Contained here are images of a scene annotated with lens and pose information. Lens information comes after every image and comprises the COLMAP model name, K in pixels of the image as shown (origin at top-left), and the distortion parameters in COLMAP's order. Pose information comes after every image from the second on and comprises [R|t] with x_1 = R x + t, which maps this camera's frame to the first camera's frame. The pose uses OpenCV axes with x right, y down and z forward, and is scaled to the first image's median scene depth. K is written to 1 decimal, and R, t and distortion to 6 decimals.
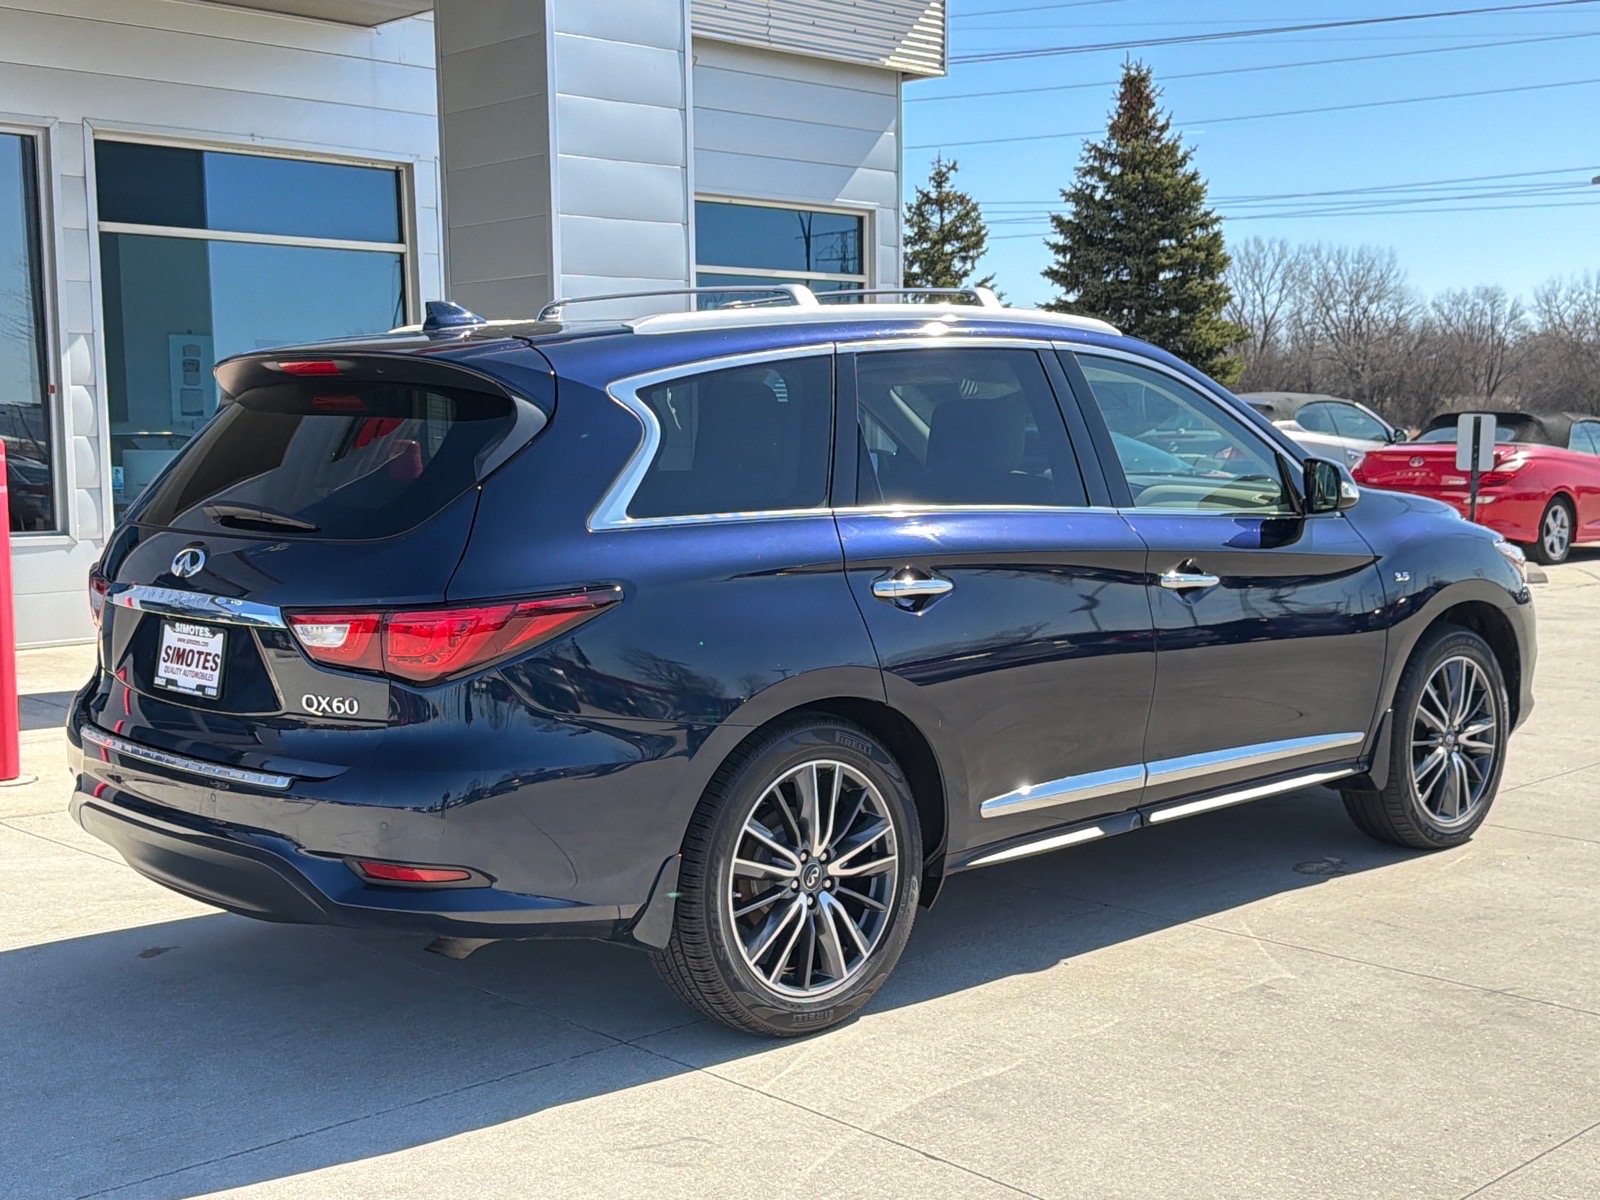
lens RADIAL K [[1983.8, 0, 800.0], [0, 1983.8, 600.0], [0, 0, 1]] dist [0.168465, -0.318002]
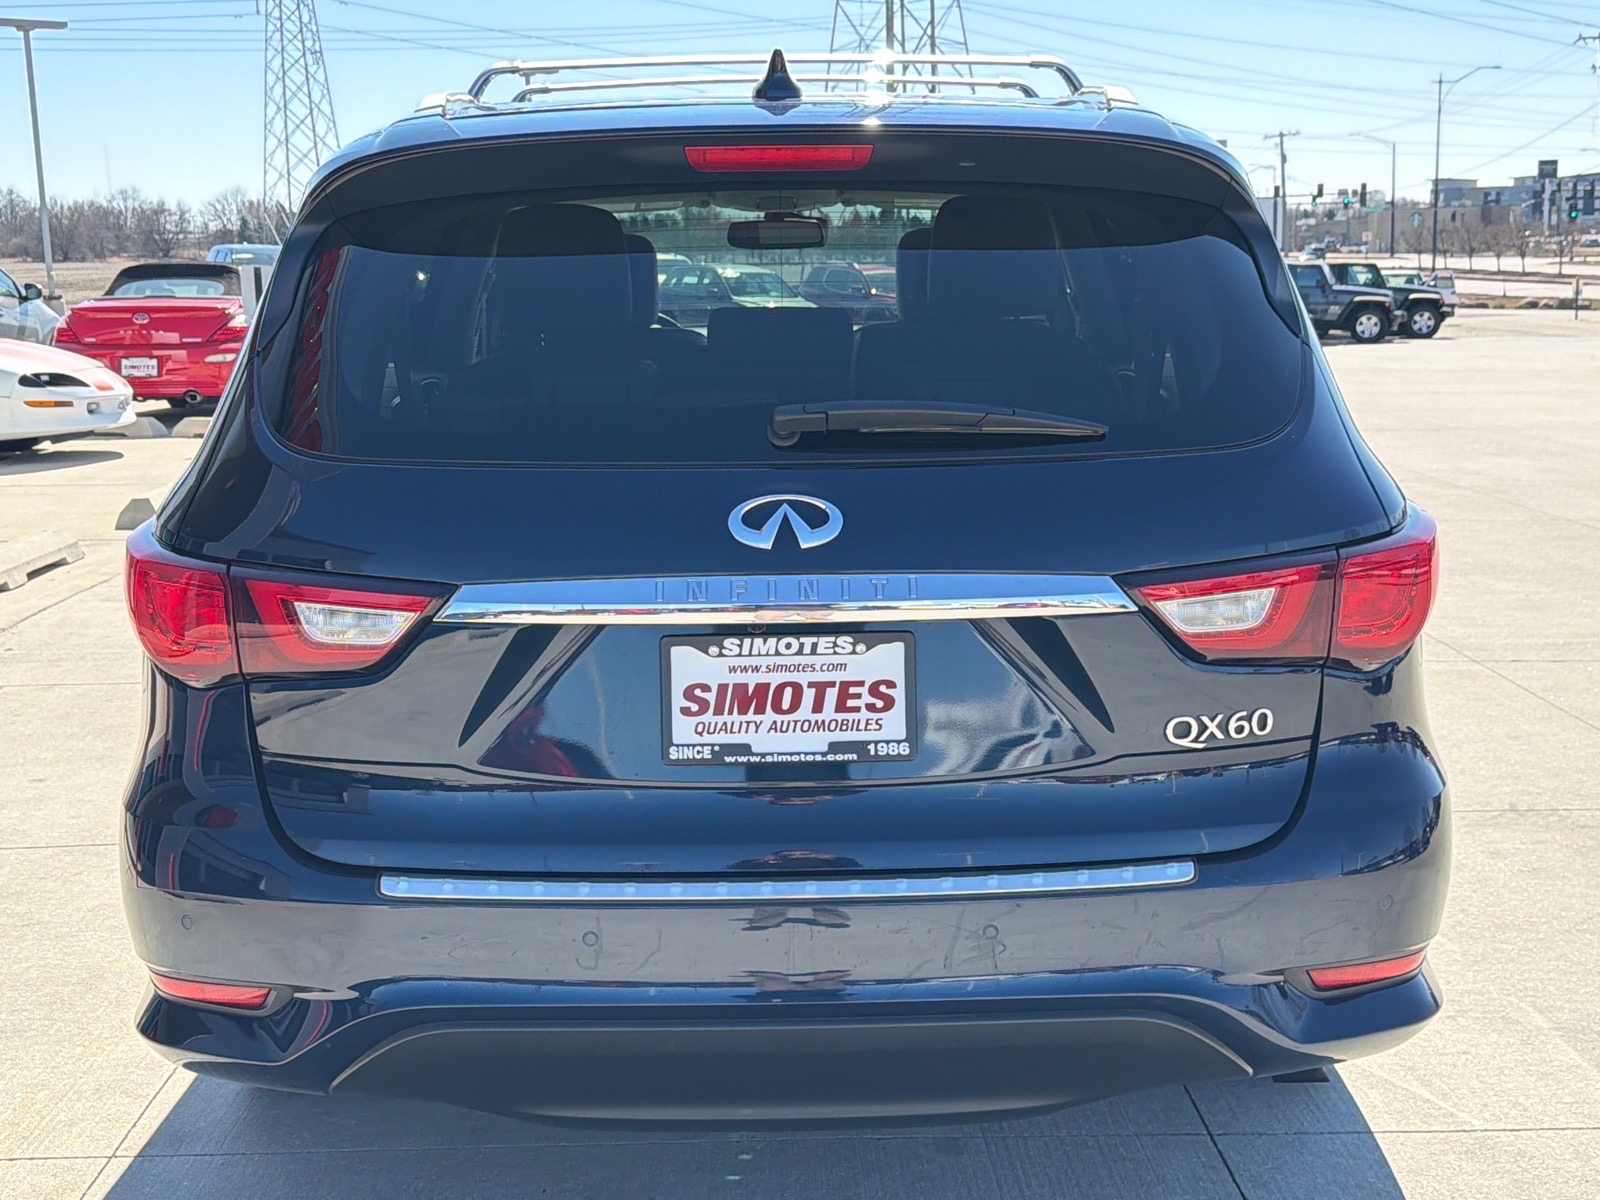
lens RADIAL K [[1983.8, 0, 800.0], [0, 1983.8, 600.0], [0, 0, 1]] dist [0.168465, -0.318002]
pose [[0.681917, -0.134904, 0.718881, -0.687379], [0.085146, 0.990803, 0.105165, -0.053600], [-0.726456, -0.010503, 0.687132, 0.635627]]
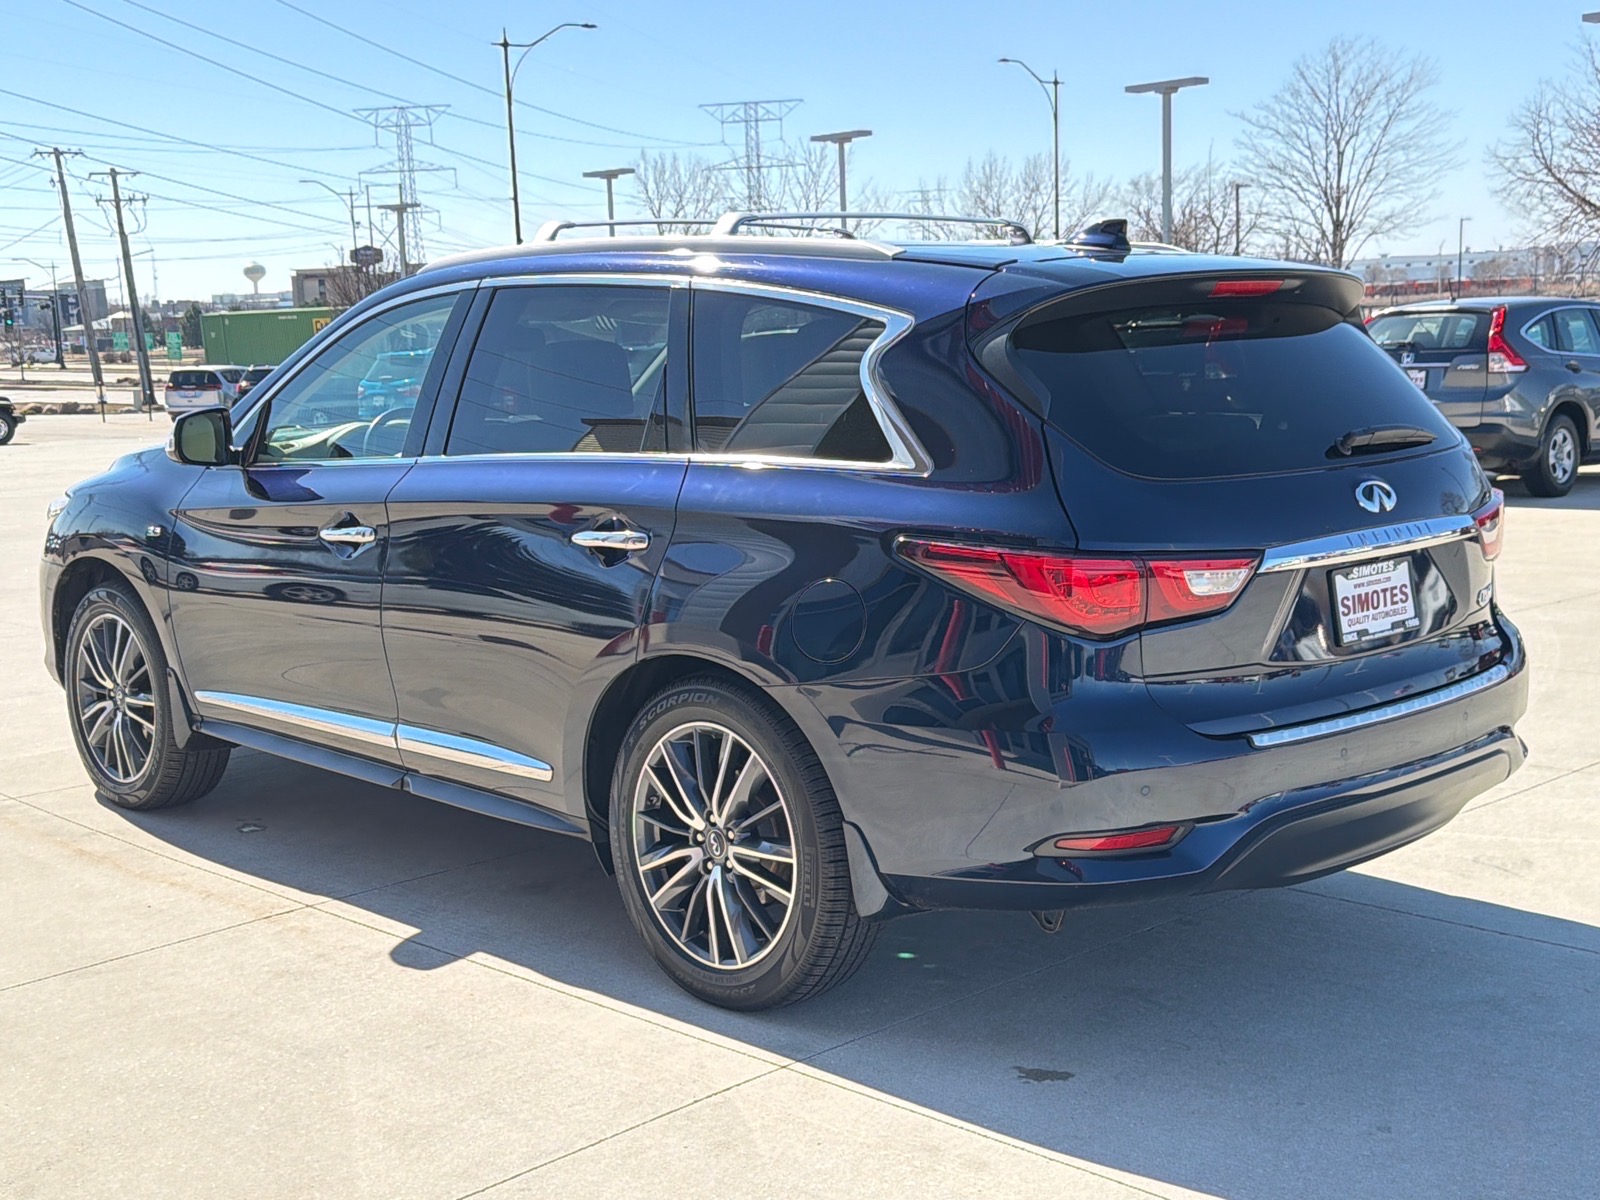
lens RADIAL K [[1983.8, 0, 800.0], [0, 1983.8, 600.0], [0, 0, 1]] dist [0.168465, -0.318002]
pose [[-0.005936, -0.136269, 0.990654, -1.228015], [0.124228, 0.982897, 0.135946, -0.130723], [-0.992236, 0.123874, 0.011094, 1.262855]]
